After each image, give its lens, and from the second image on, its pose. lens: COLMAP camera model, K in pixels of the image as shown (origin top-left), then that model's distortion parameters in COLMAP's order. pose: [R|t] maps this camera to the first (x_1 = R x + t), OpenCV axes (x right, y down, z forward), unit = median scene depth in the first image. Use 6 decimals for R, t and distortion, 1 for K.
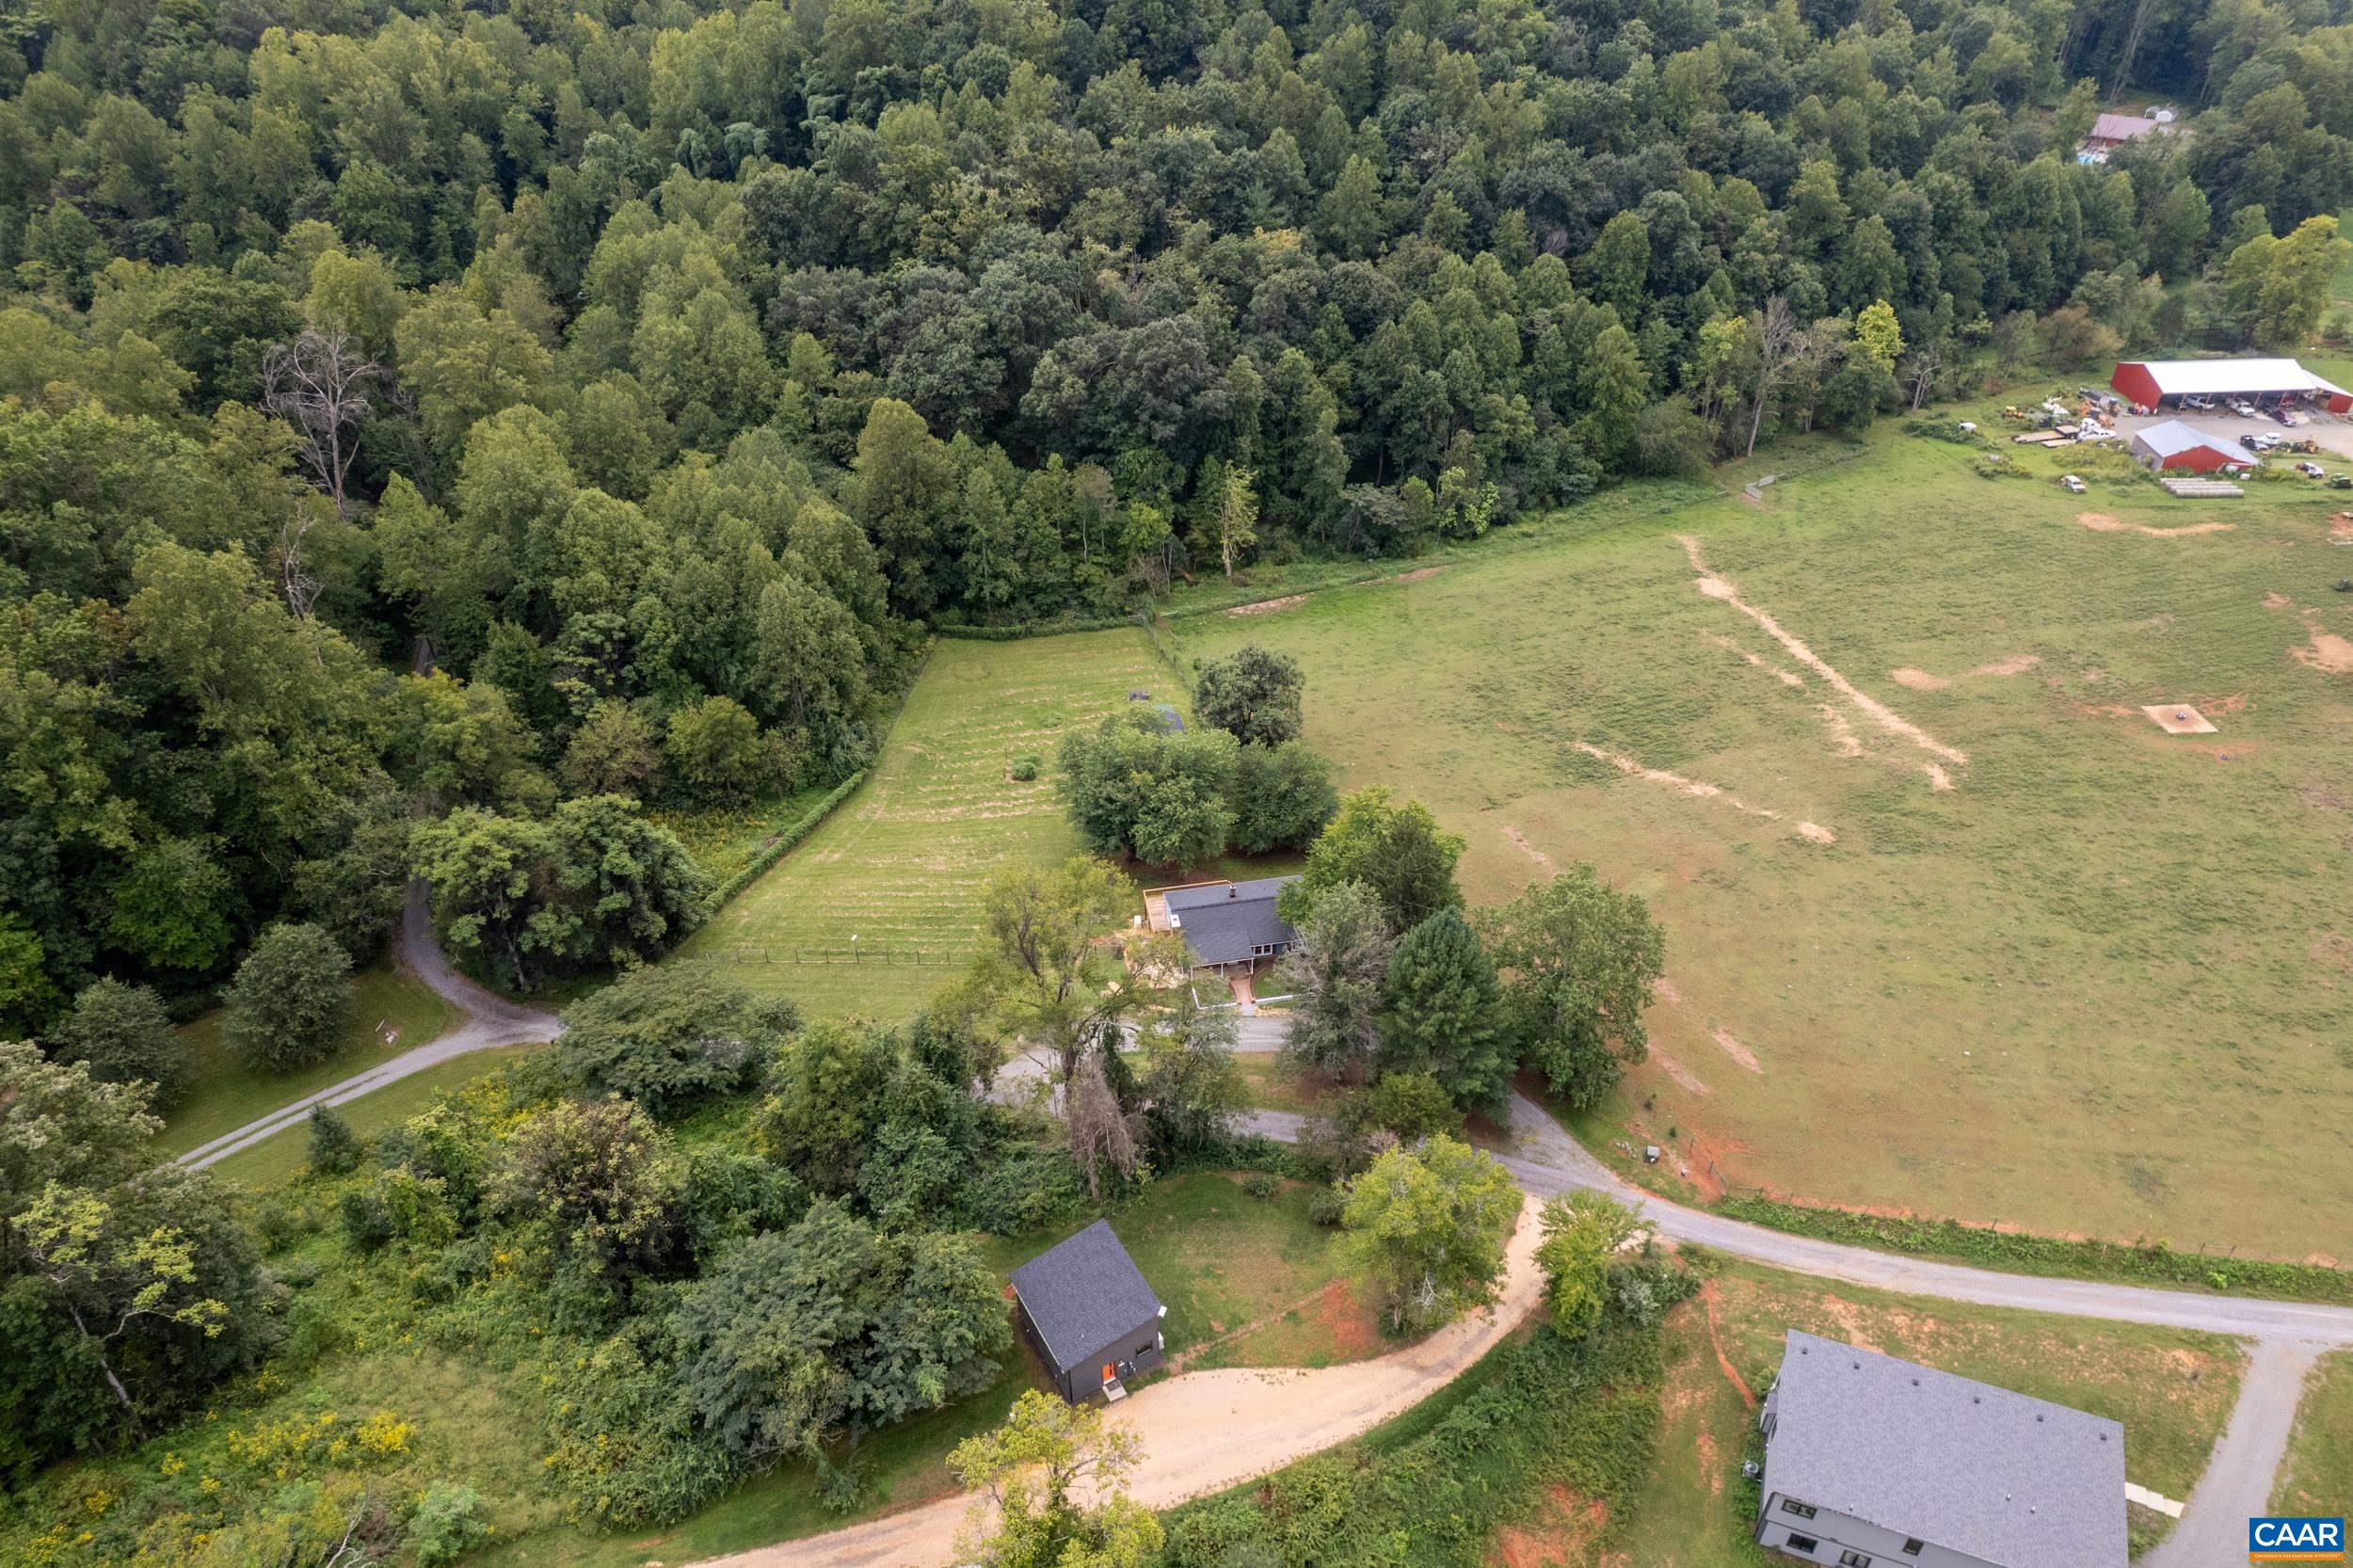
lens RADIAL K [[1503.4, 0, 1174.3], [0, 1503.4, 779.1], [0, 0, 1]] dist [-0.072127, 0.060027]
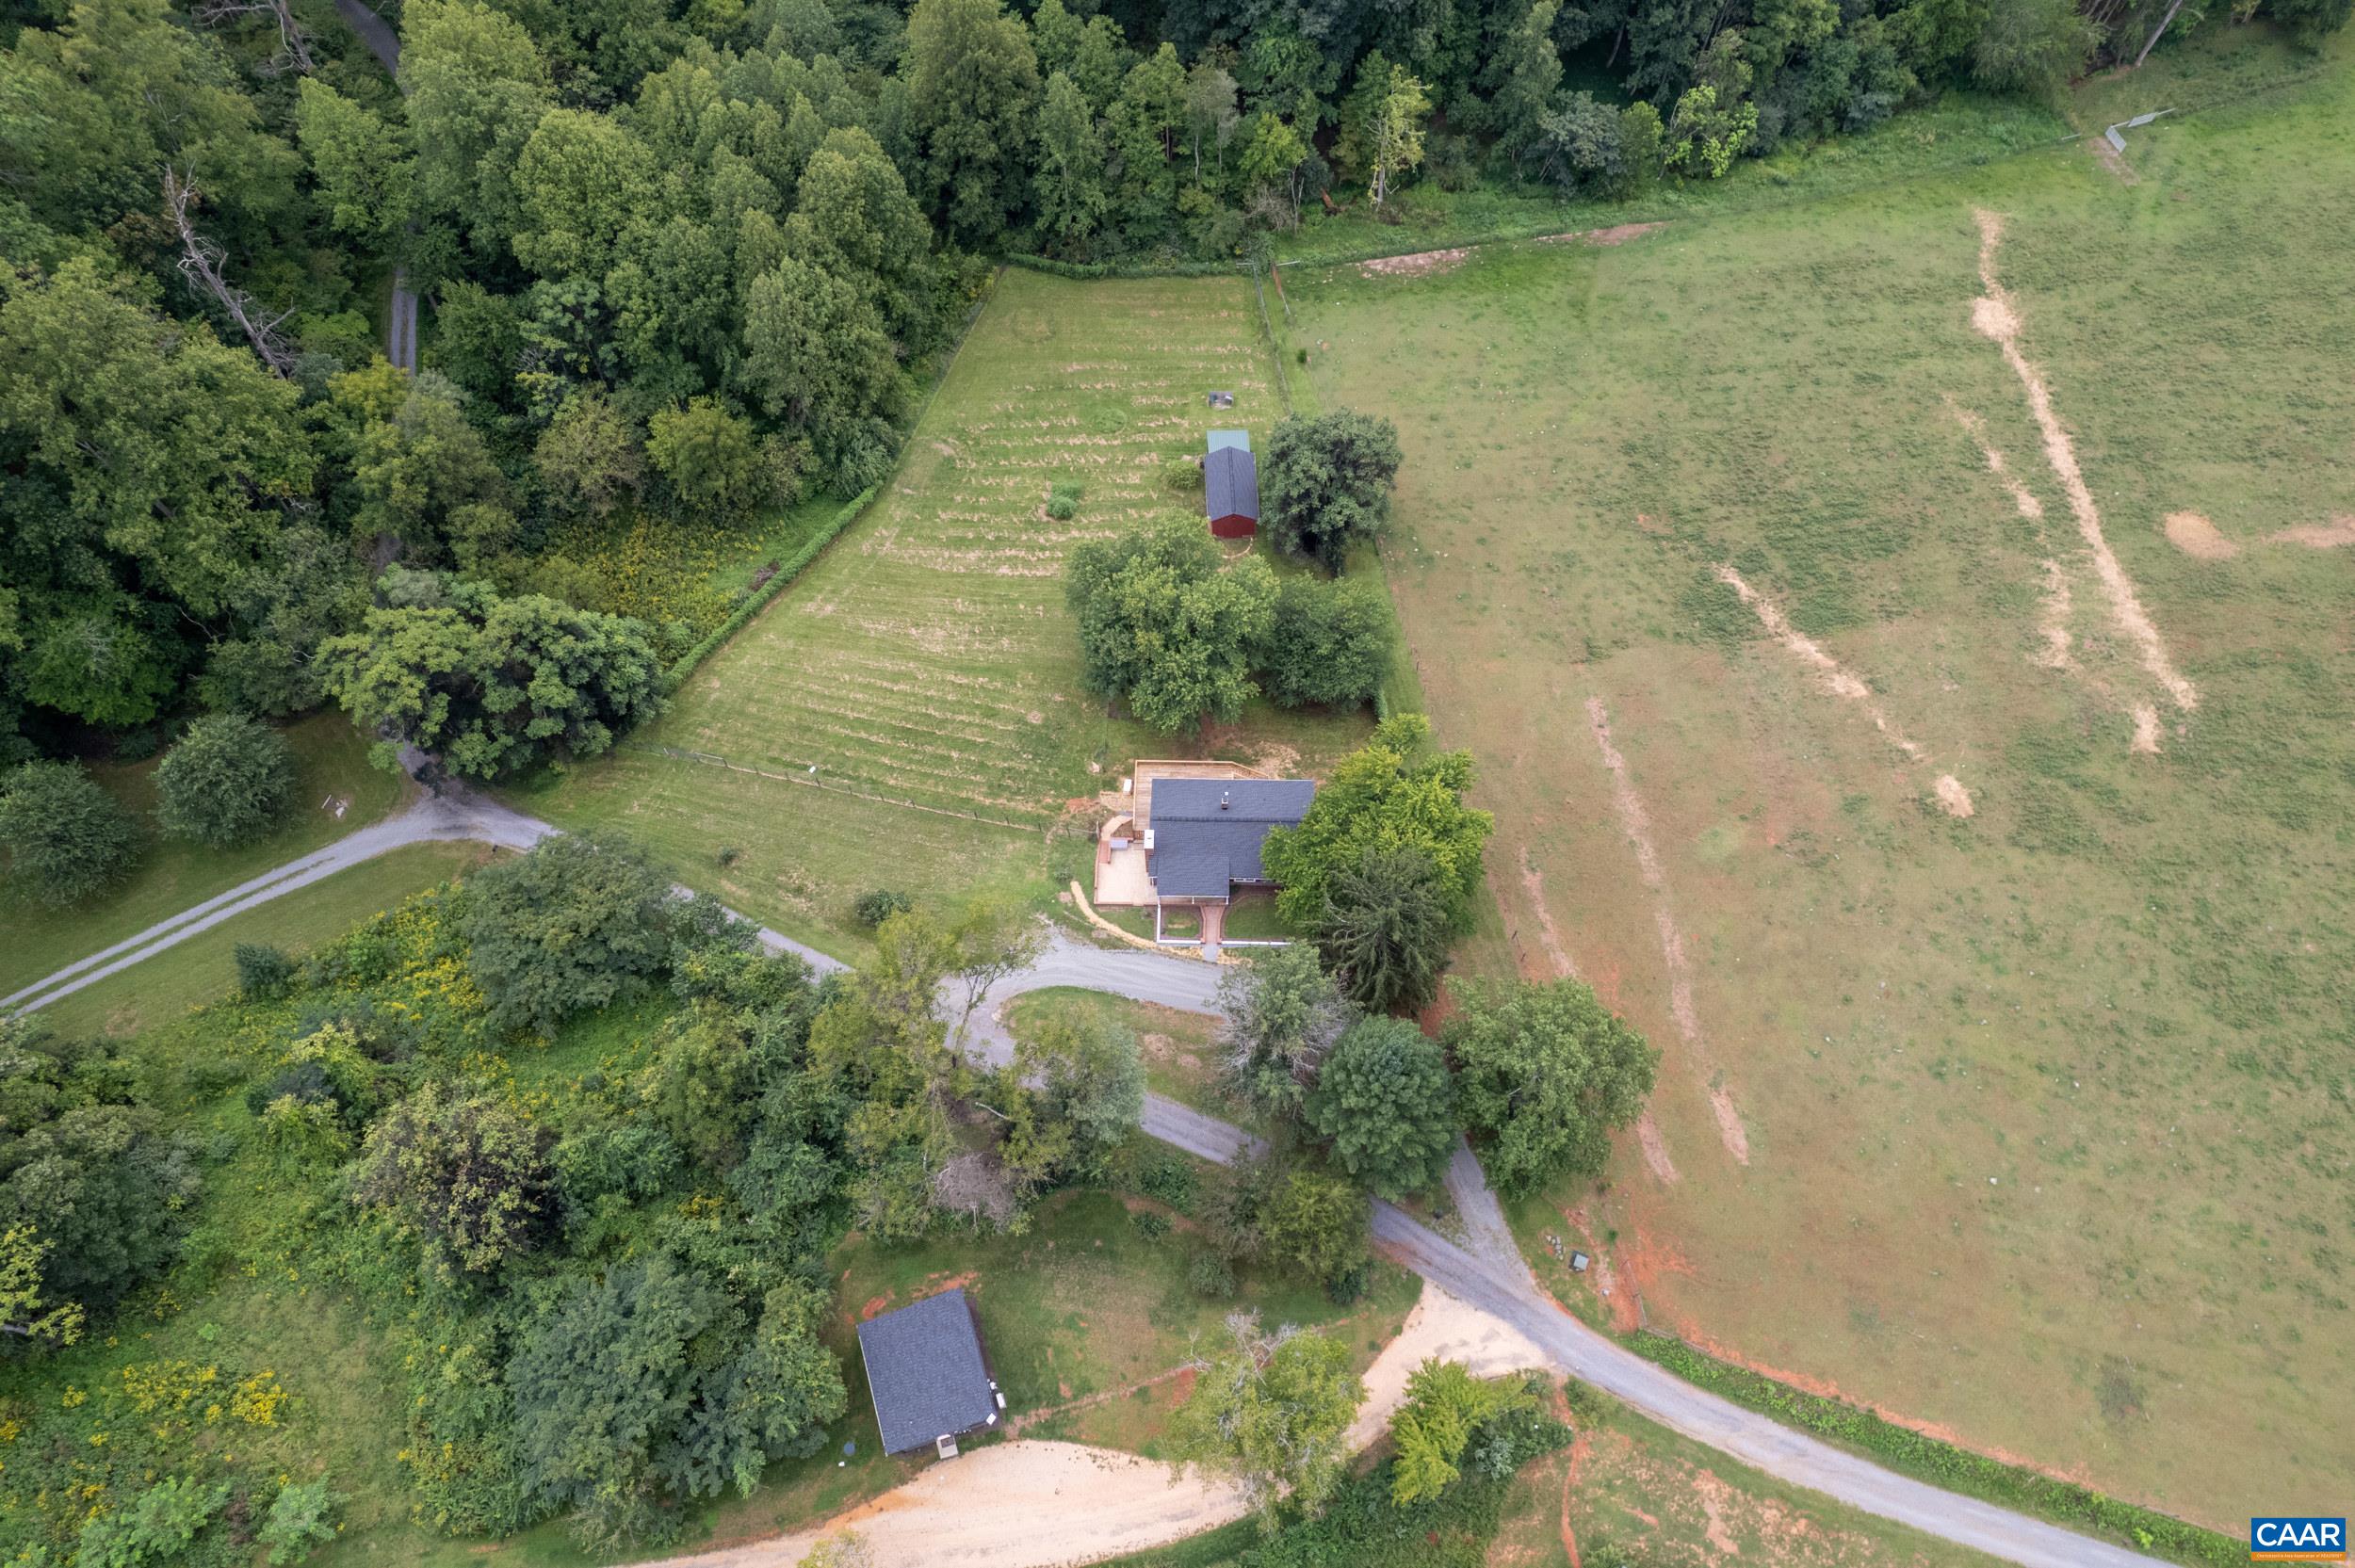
lens RADIAL K [[1504.5, 0, 1176.8], [0, 1504.5, 767.1], [0, 0, 1]] dist [-0.072127, 0.060027]
pose [[0.980037, 0.177614, -0.089332, 0.071824], [-0.118537, 0.882740, 0.454663, -0.283757], [0.159612, -0.434998, 0.886172, 0.190297]]
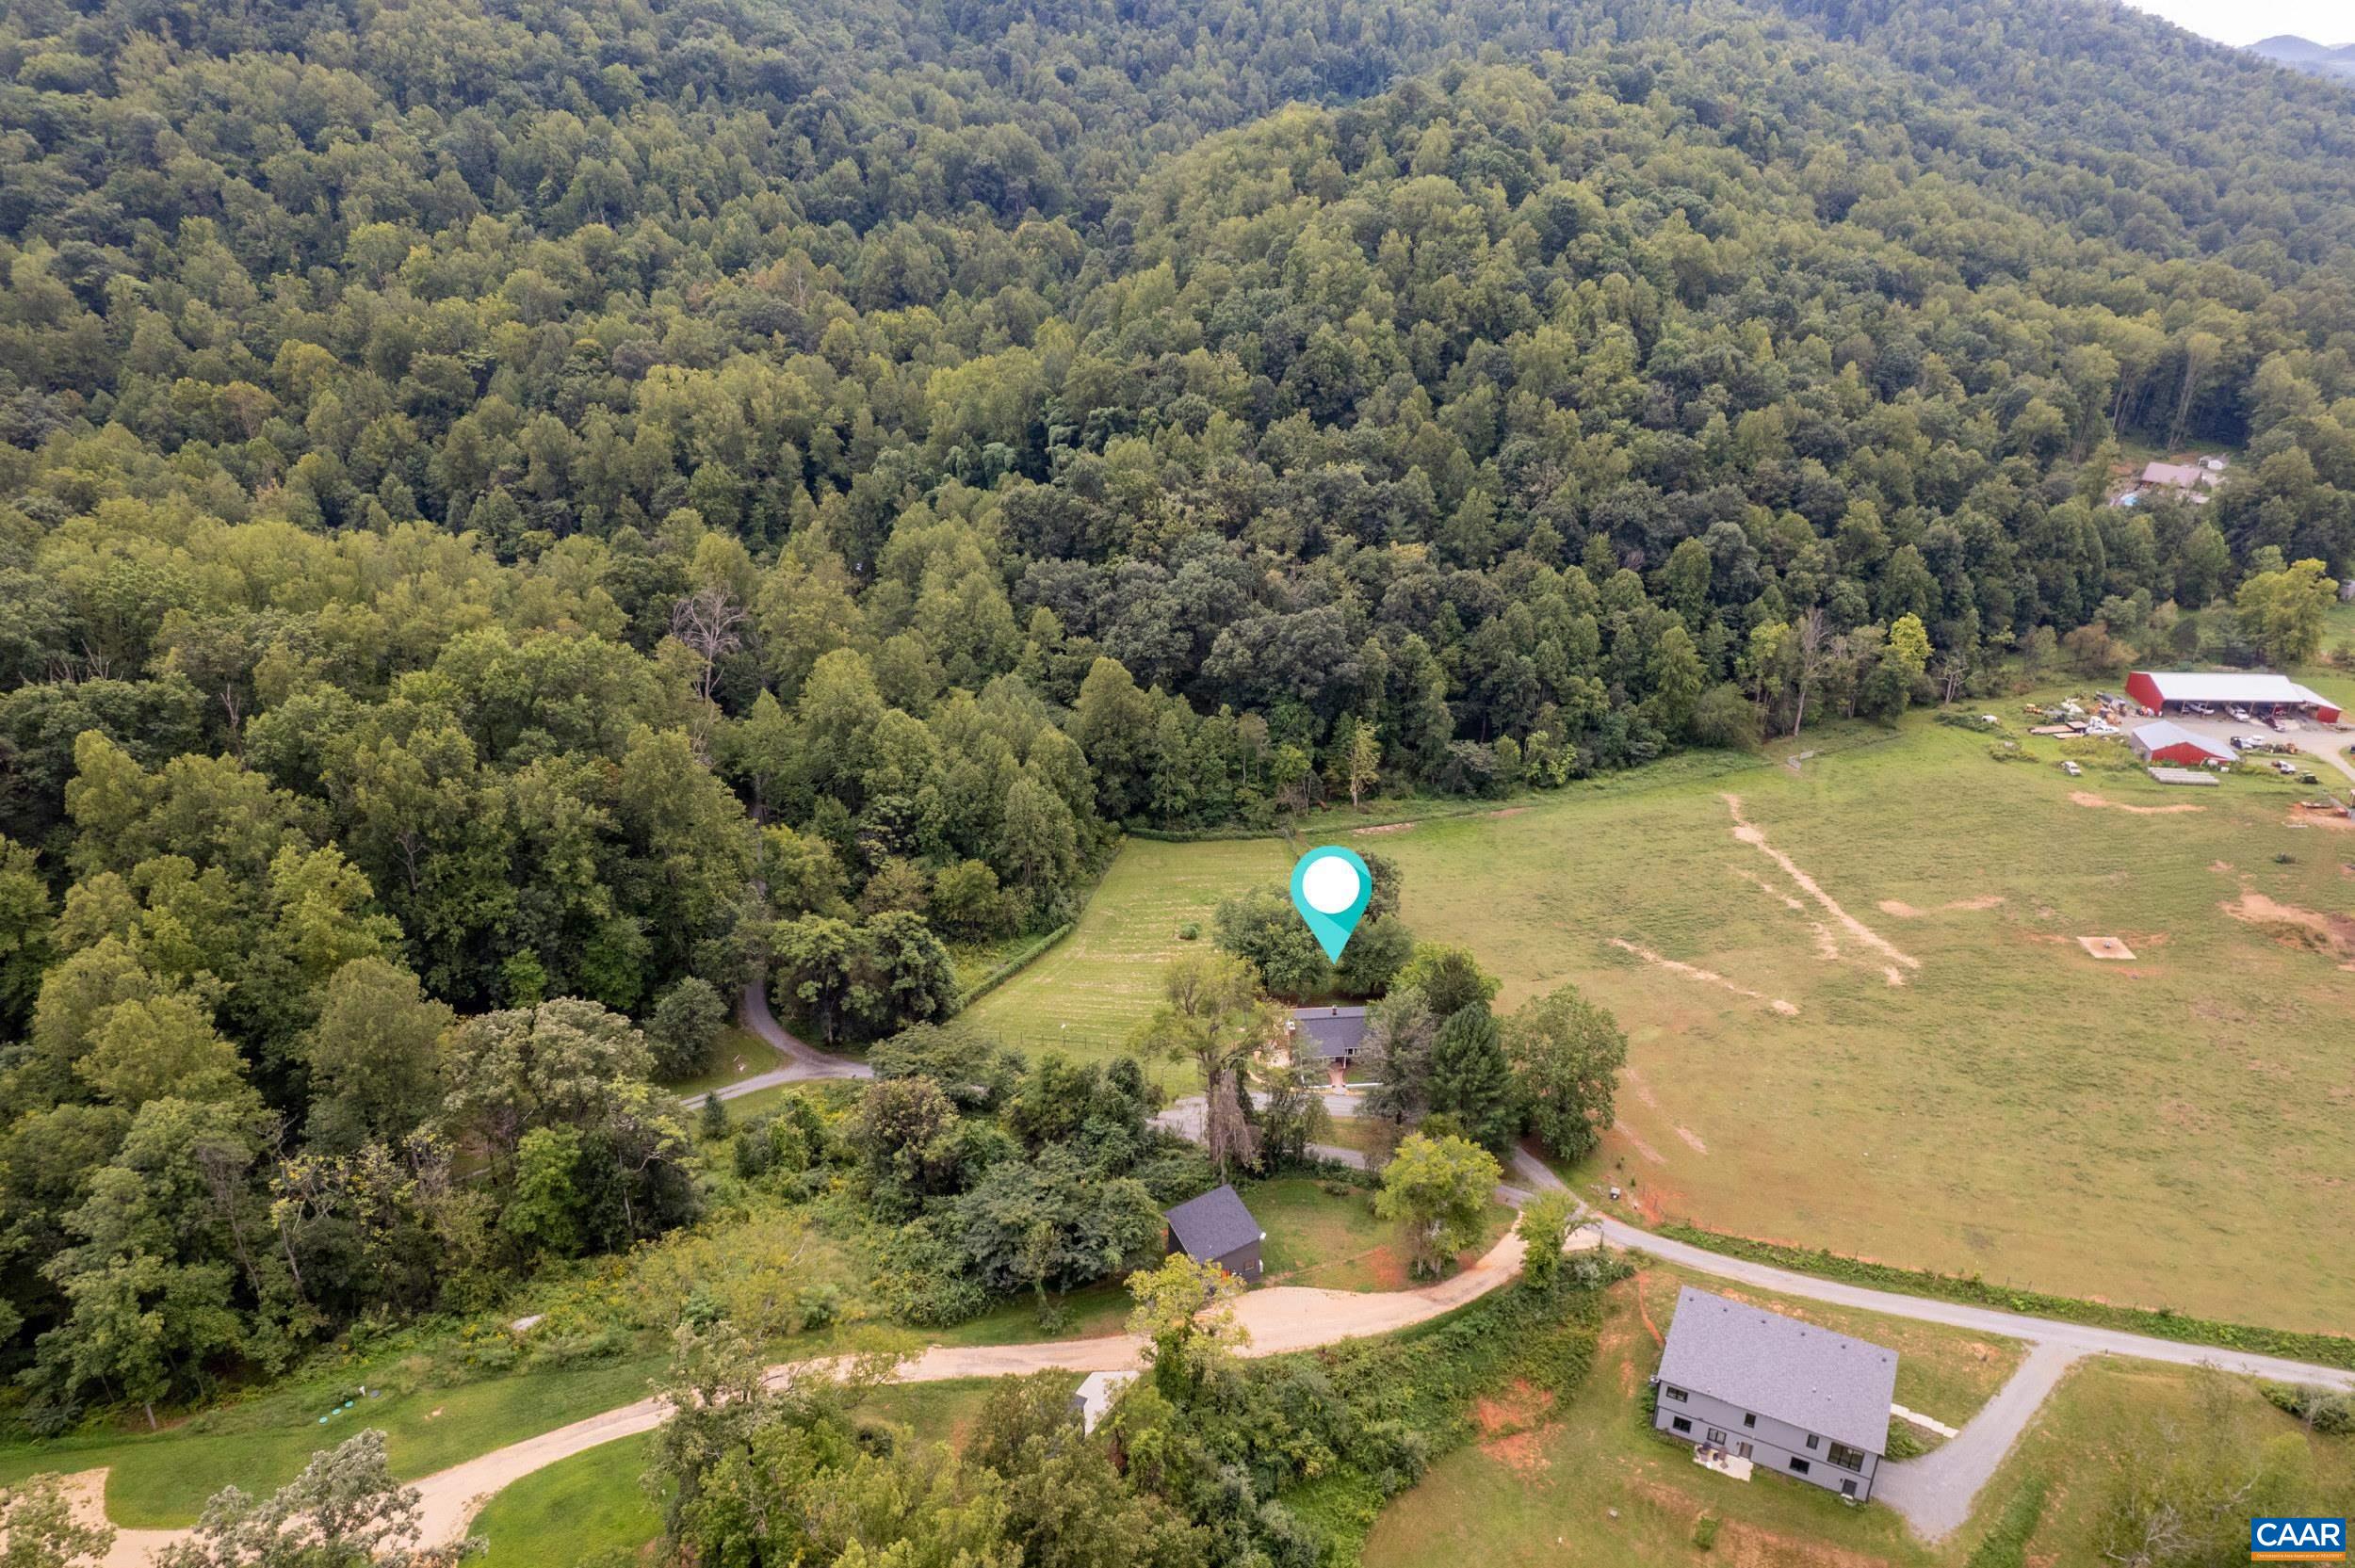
lens RADIAL K [[1504.5, 0, 1170.4], [0, 1504.5, 781.9], [0, 0, 1]] dist [-0.072127, 0.060027]
pose [[0.992717, 0.052177, -0.108586, 0.023263], [-0.070355, 0.982762, -0.170963, 0.096110], [0.097794, 0.177358, 0.979276, -0.349246]]
